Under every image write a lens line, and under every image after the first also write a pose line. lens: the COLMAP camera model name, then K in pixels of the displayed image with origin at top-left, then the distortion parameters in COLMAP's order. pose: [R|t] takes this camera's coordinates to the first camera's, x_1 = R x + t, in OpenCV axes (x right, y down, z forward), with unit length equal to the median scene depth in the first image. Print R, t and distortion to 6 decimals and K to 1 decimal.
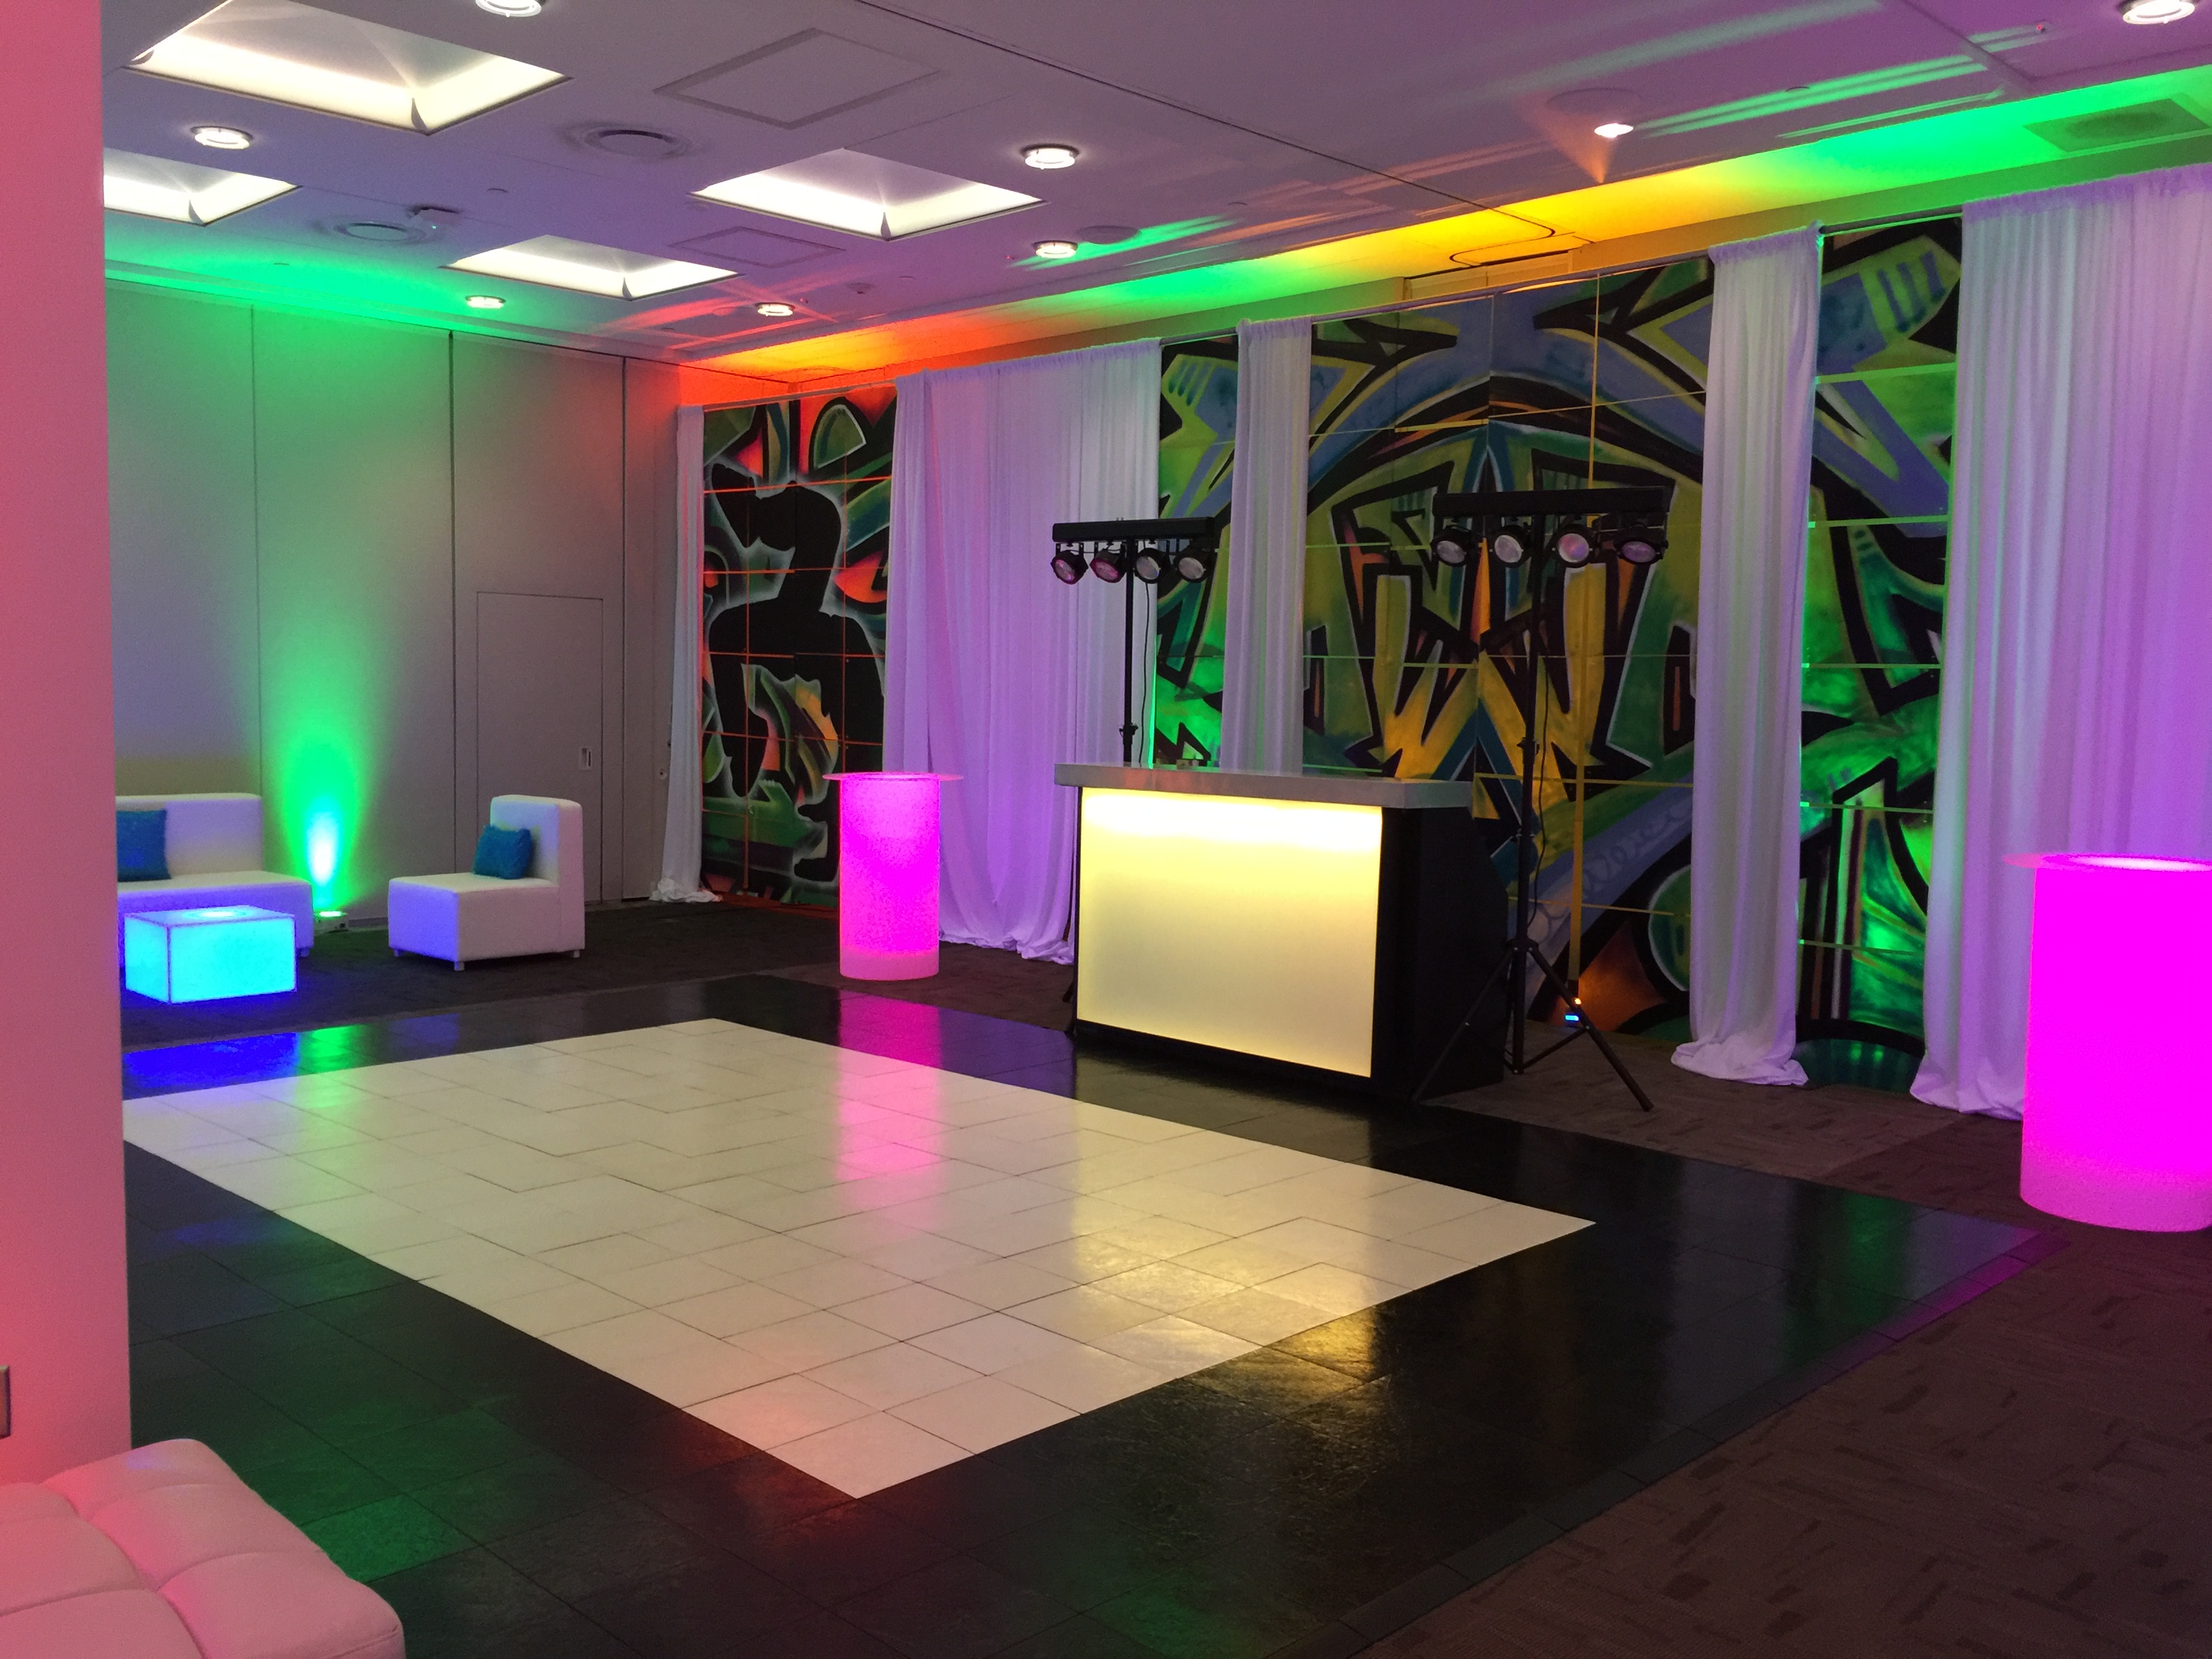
lens RADIAL K [[1897.7, 0, 1099.2], [0, 1897.7, 816.9], [0, 0, 1]] dist [0.086526, -0.112522]
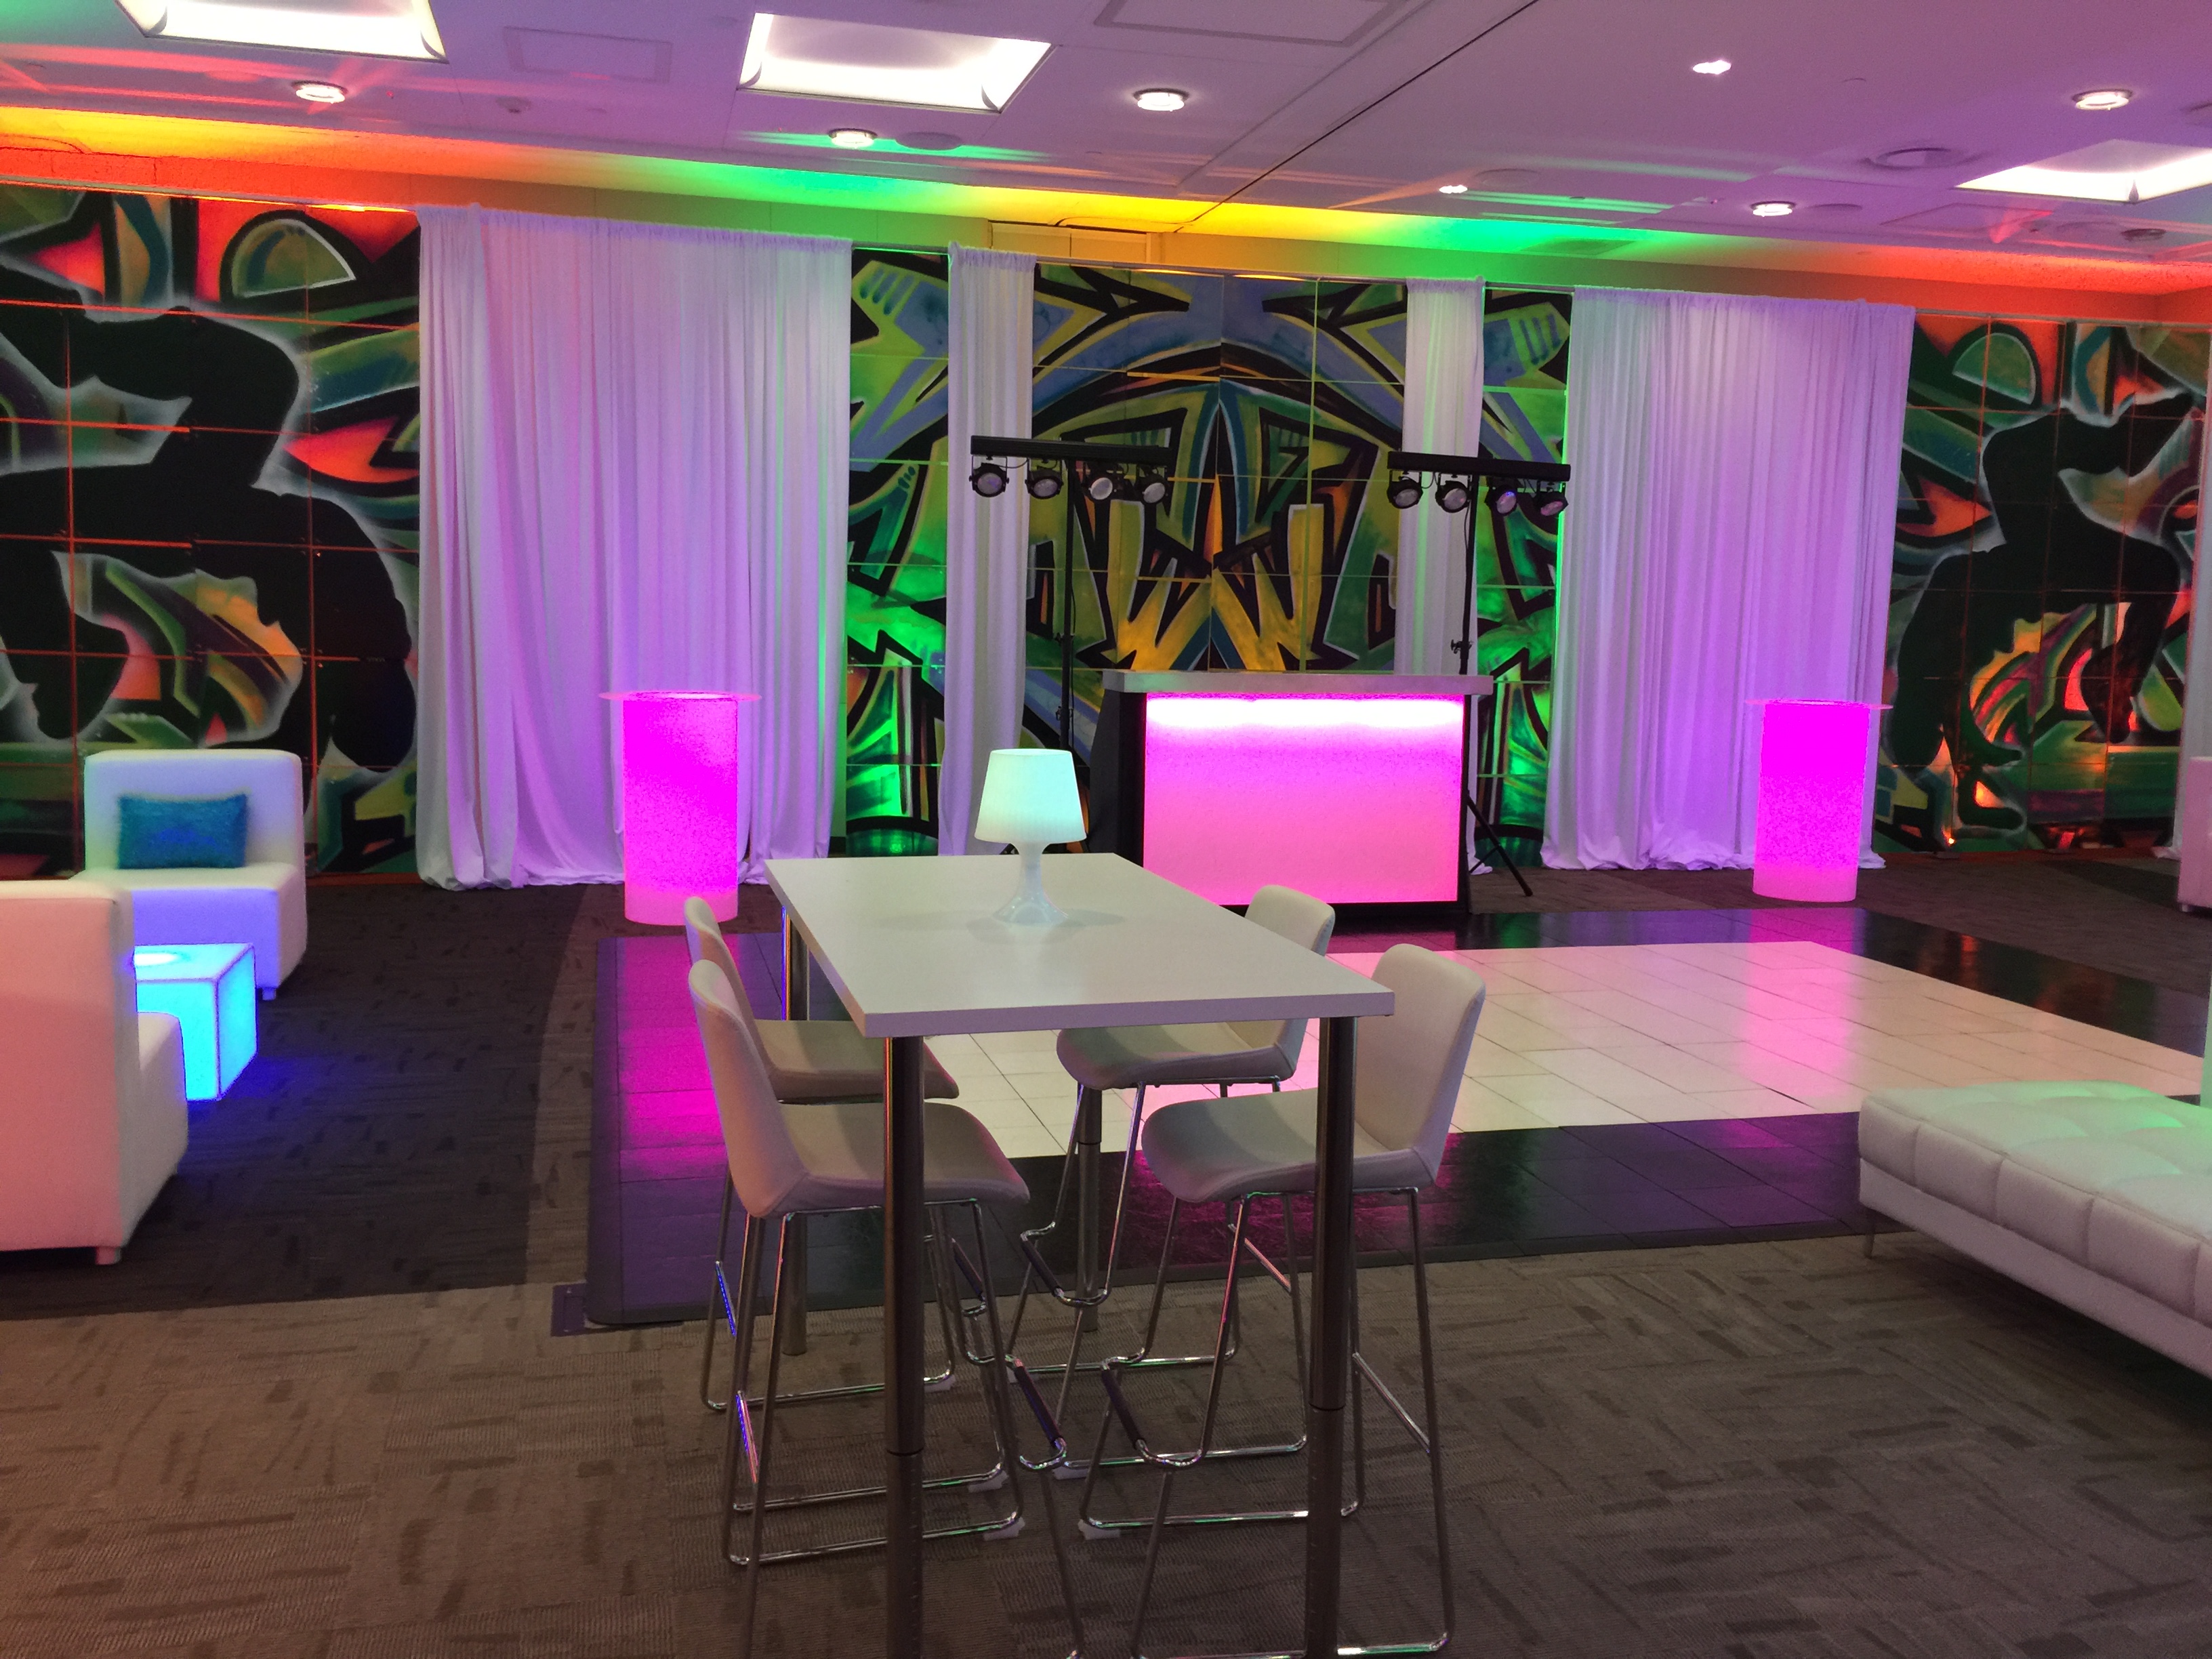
lens RADIAL K [[1897.7, 0, 1108.0], [0, 1897.7, 815.2], [0, 0, 1]] dist [0.086526, -0.112522]
pose [[0.513672, -0.100252, 0.852110, -0.874177], [0.047188, 0.994948, 0.088611, -0.040034], [-0.856688, -0.005307, 0.515808, 0.418780]]
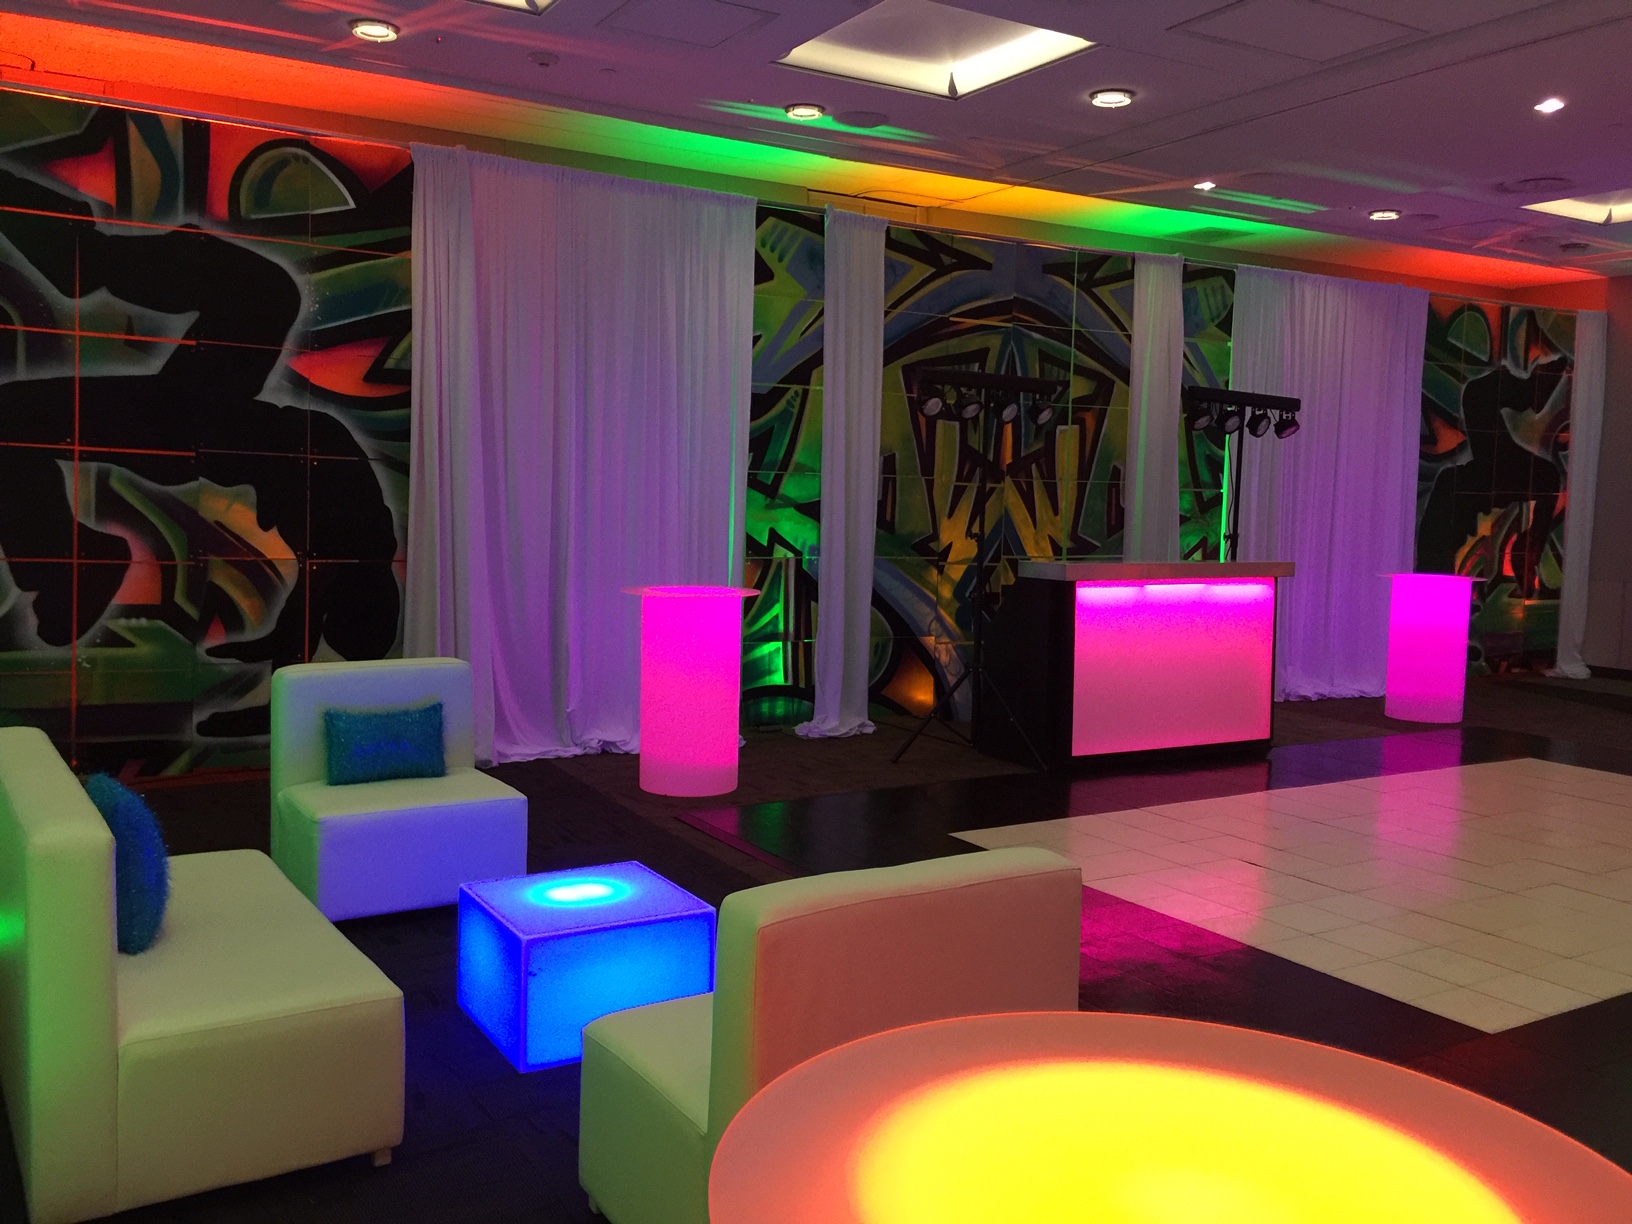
lens RADIAL K [[1400.1, 0, 813.6], [0, 1400.1, 600.0], [0, 0, 1]] dist [0.086526, -0.112522]
pose [[0.246128, -0.081919, 0.965769, -0.913780], [0.050628, 0.996148, 0.071593, -0.074697], [-0.967914, 0.031274, 0.249327, 0.855211]]
